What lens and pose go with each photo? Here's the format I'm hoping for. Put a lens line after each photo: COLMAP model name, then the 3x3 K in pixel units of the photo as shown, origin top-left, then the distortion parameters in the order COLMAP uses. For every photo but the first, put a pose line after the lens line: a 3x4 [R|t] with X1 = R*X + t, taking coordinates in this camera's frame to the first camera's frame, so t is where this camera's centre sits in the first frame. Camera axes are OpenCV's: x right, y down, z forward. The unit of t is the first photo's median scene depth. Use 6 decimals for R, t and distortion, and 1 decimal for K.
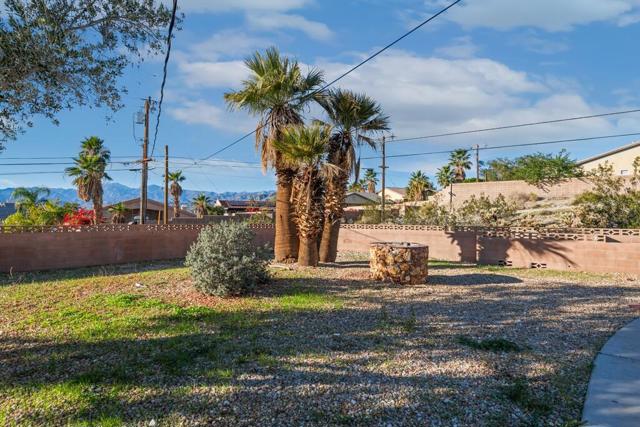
lens RADIAL K [[341.5, 0, 320.0], [0, 341.5, 213.5], [0, 0, 1]] dist [0.000104, -0.000453]
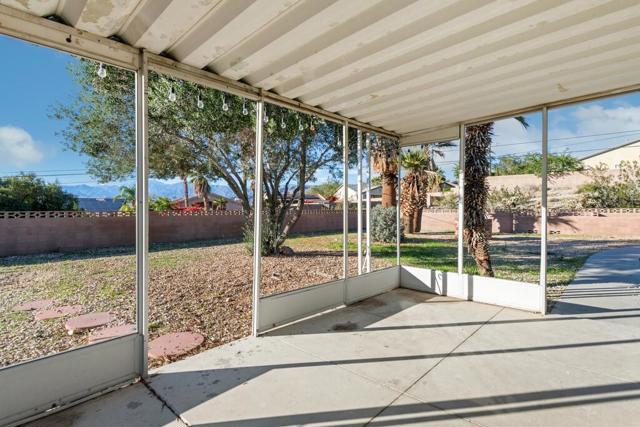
lens RADIAL K [[320.2, 0, 320.0], [0, 320.2, 213.5], [0, 0, 1]] dist [-0.000503, 0.000191]
pose [[0.999459, -0.011581, -0.030780, -0.287621], [0.012387, 0.999582, 0.026117, 0.009076], [0.030465, -0.026484, 0.999185, -0.367949]]
